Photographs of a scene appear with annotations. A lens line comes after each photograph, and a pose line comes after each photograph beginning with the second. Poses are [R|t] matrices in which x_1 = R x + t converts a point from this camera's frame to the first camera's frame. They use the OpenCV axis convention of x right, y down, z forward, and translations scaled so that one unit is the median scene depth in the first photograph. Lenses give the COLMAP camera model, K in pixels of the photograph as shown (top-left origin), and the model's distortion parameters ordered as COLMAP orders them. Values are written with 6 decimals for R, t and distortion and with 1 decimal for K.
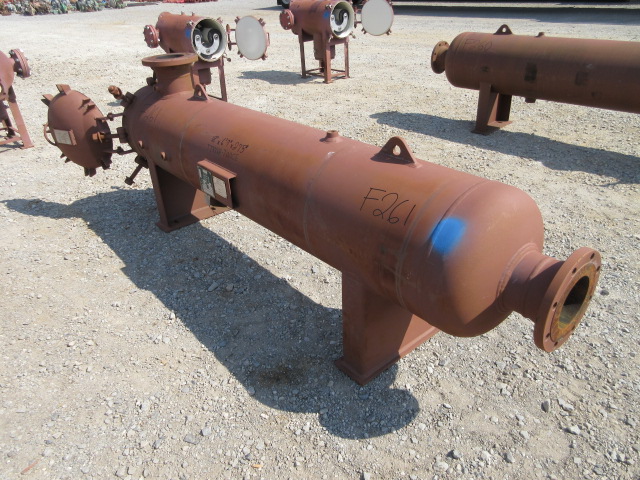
lens RADIAL K [[482.2, 0, 320.0], [0, 482.2, 240.0], [0, 0, 1]] dist [0.011176, 0.001384]
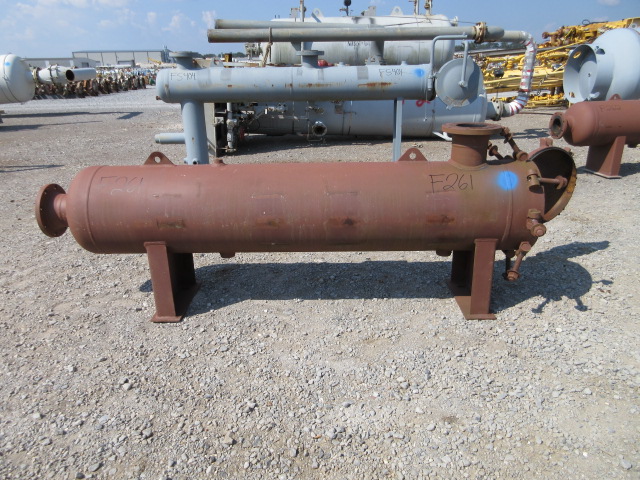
lens RADIAL K [[480.0, 0, 323.5], [0, 480.0, 236.9], [0, 0, 1]] dist [0.000003, 0.000025]
pose [[-0.648122, 0.314410, -0.693602, 0.527962], [-0.332722, 0.702353, 0.629282, -0.631940], [0.685006, 0.638629, -0.350599, 1.111245]]
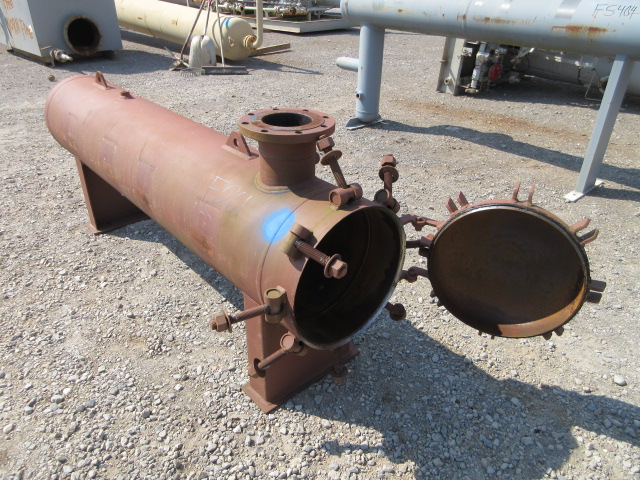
lens RADIAL K [[478.2, 0, 320.0], [0, 478.2, 240.0], [0, 0, 1]] dist [0.004217, 0.001784]
pose [[-0.999347, 0.034982, -0.009059, -0.294392], [0.010188, 0.513289, 0.858155, -0.688753], [0.034670, 0.857503, -0.513310, 1.233145]]
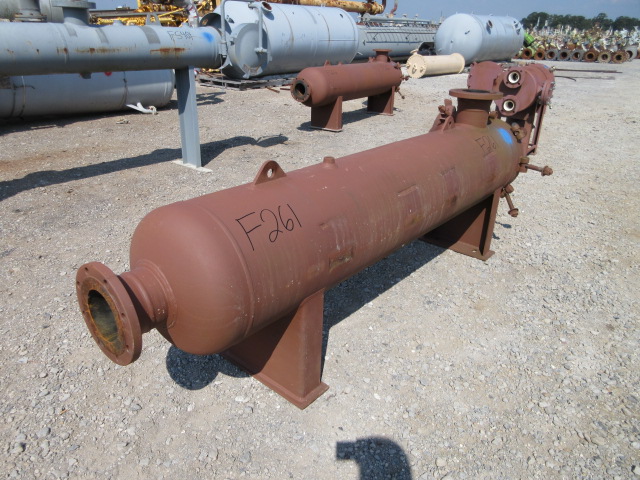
lens RADIAL K [[466.5, 0, 320.0], [0, 466.5, 240.0], [0, 0, 1]] dist [0.005289, -0.000321]
pose [[0.172266, 0.452279, -0.875082, 0.589892], [-0.518931, 0.796763, 0.309645, -0.230613], [0.837279, 0.400765, 0.371957, 0.410385]]
